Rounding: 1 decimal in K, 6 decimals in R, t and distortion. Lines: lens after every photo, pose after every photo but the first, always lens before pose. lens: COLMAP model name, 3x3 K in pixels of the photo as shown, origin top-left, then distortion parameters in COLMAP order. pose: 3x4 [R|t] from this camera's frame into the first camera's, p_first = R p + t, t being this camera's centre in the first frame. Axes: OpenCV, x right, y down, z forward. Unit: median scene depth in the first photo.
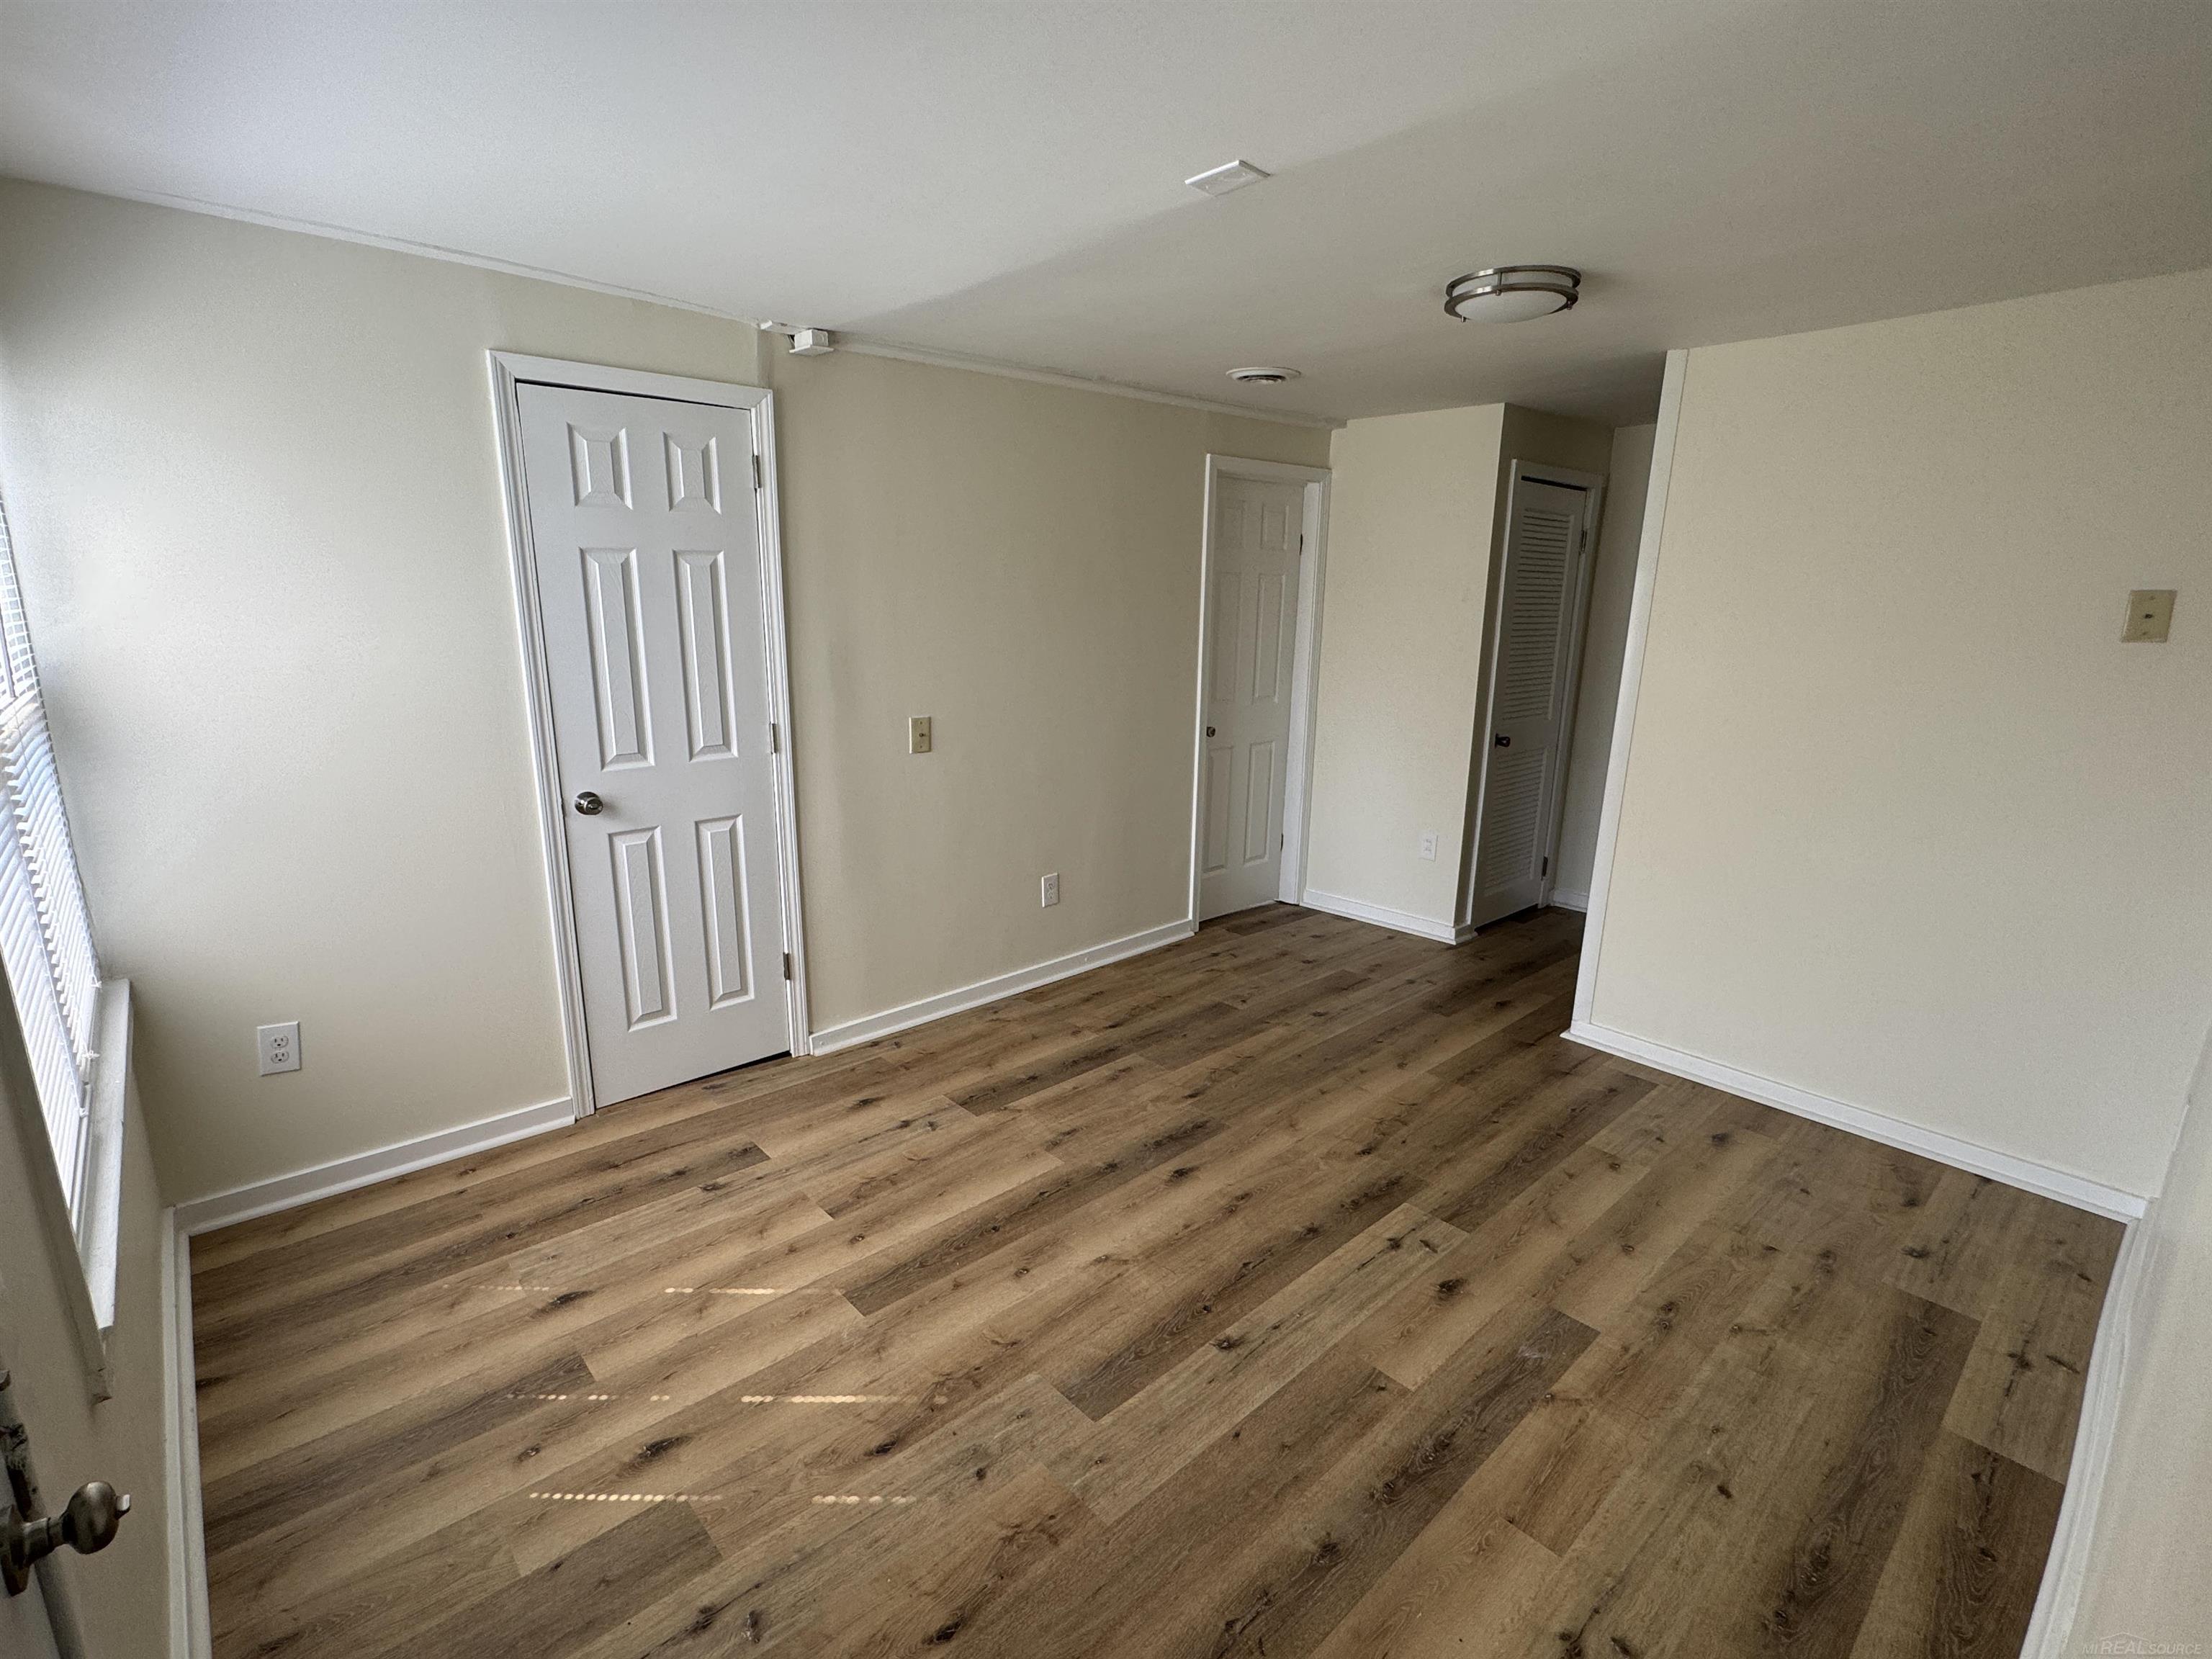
lens RADIAL K [[1026.3, 0, 1106.0], [0, 1026.3, 829.5], [0, 0, 1]] dist [0.000803, 0.000019]
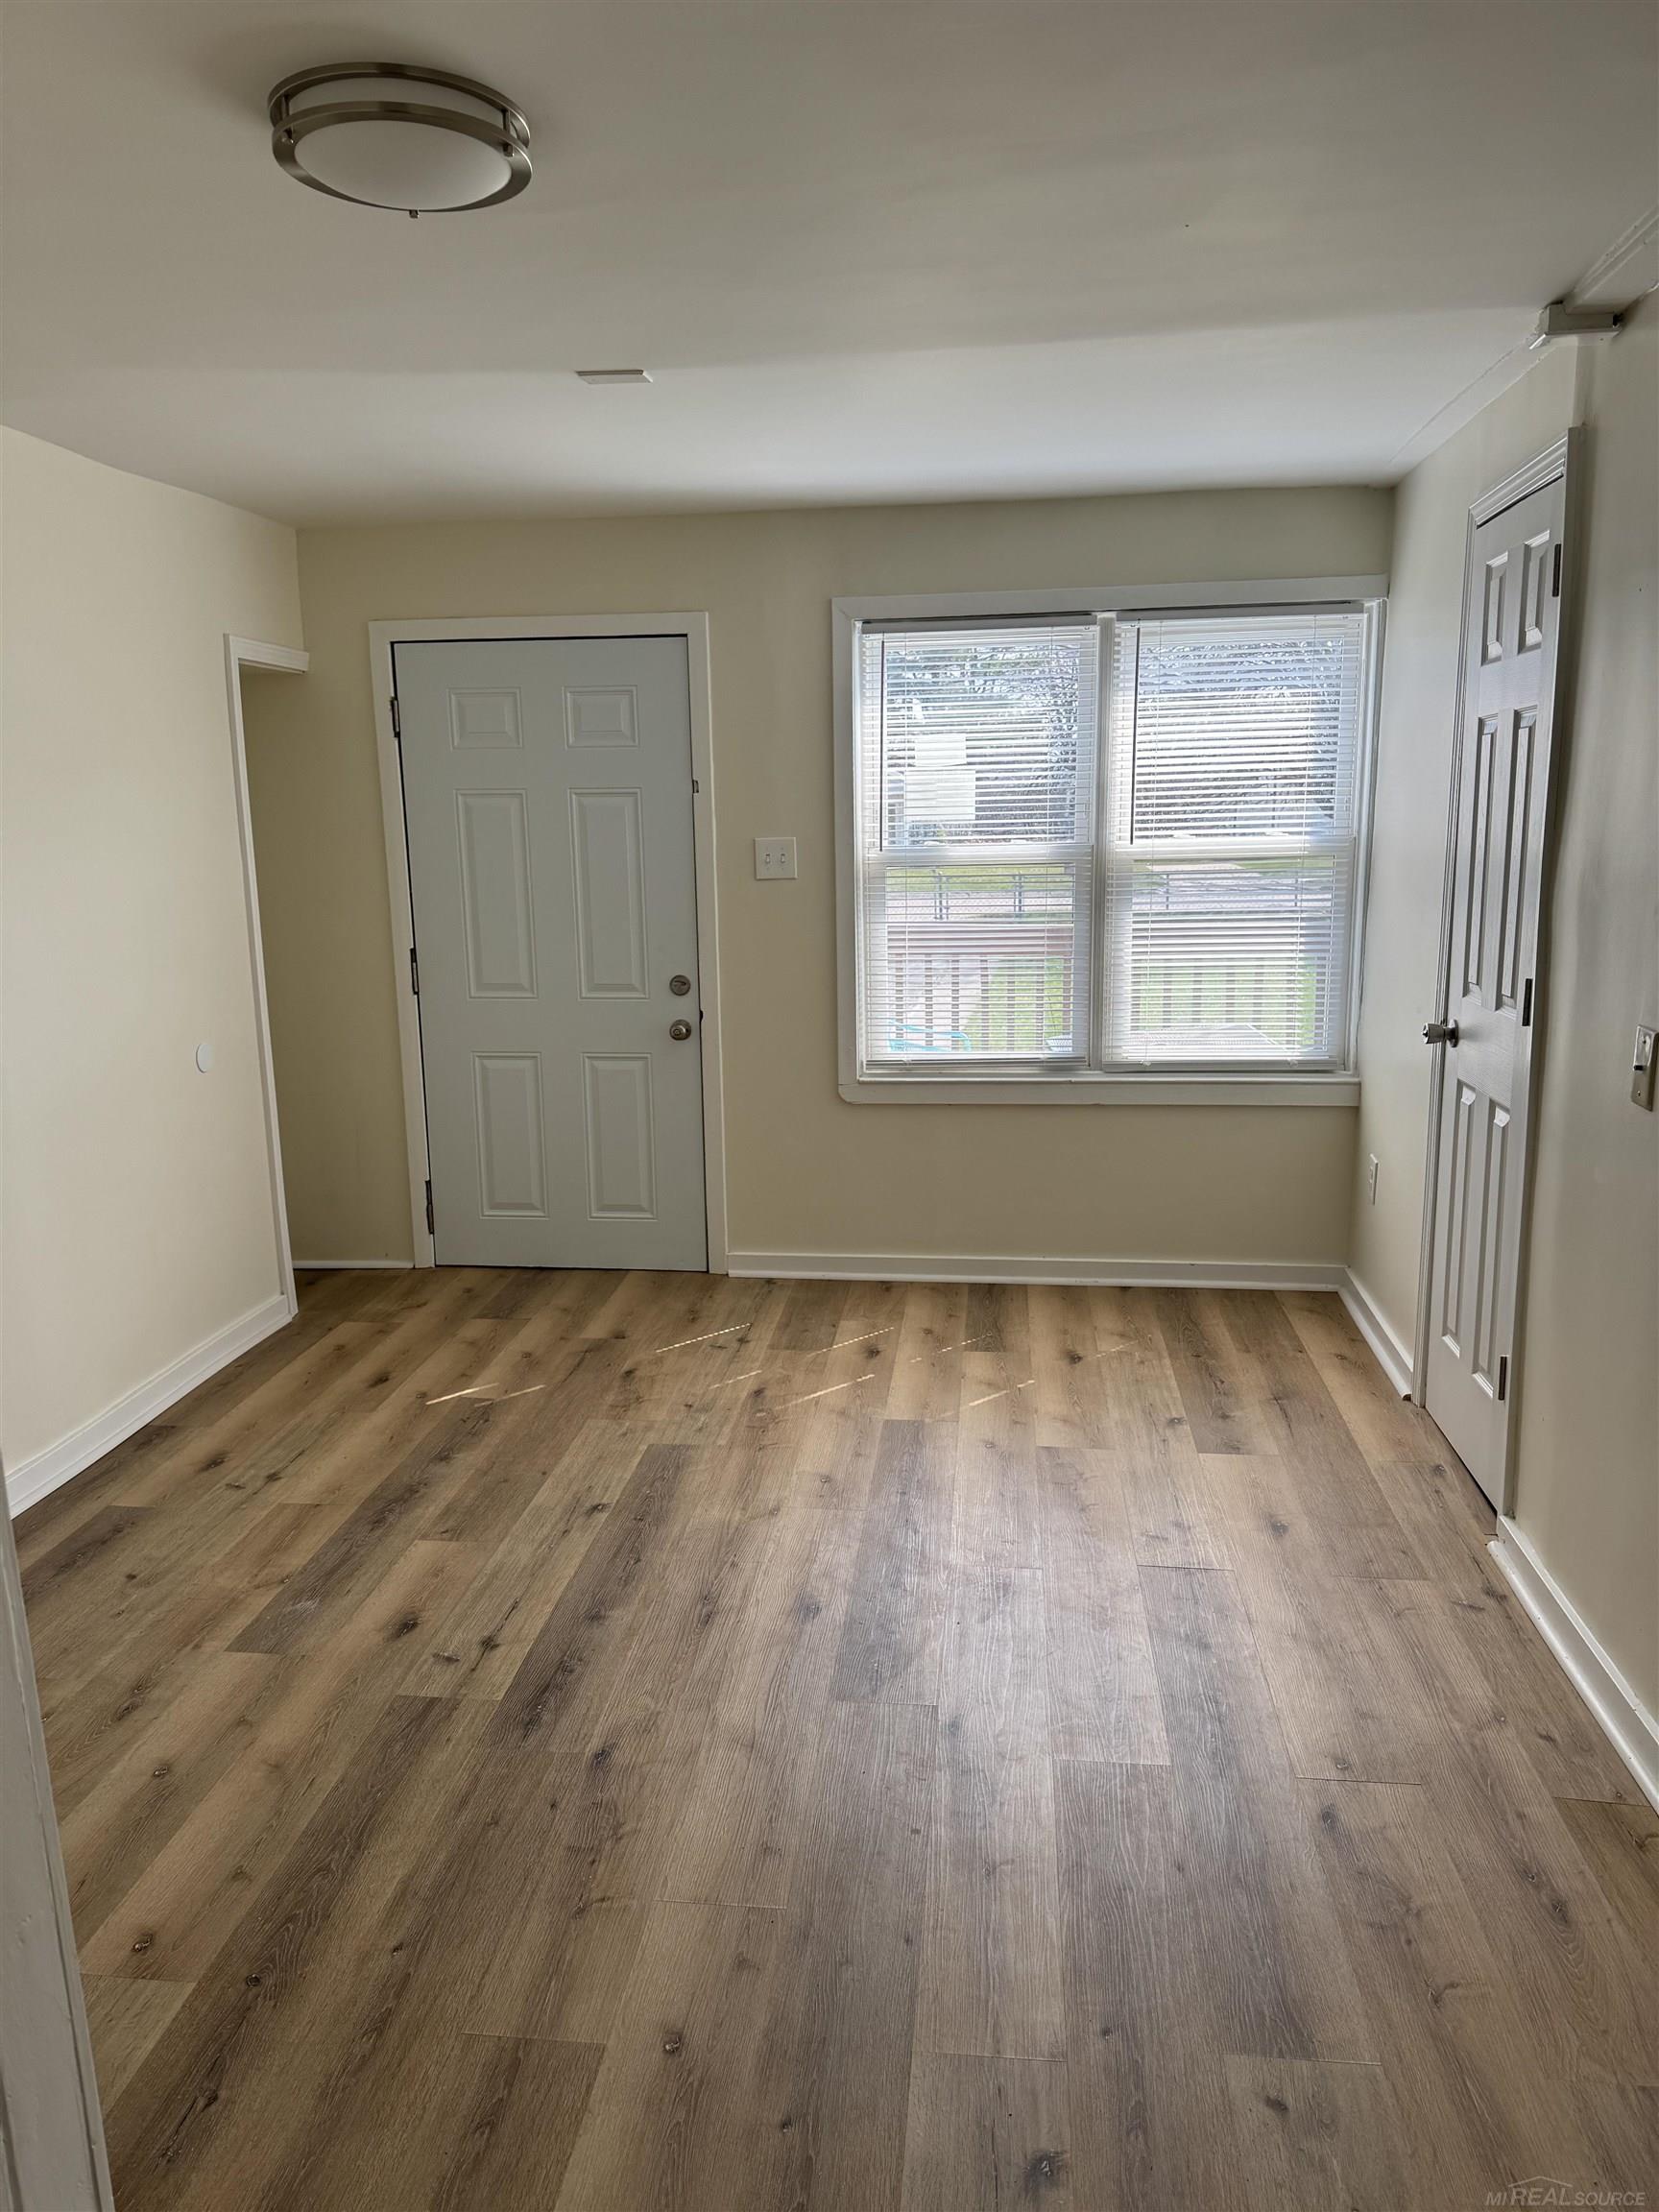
lens RADIAL K [[1534.3, 0, 829.5], [0, 1534.3, 1106.0], [0, 0, 1]] dist [0.100138, -0.192633]
pose [[-0.752091, 0.117815, -0.648444, 0.869115], [-0.150819, 0.927017, 0.343355, -0.416490], [0.641571, 0.356032, -0.679432, 1.994764]]
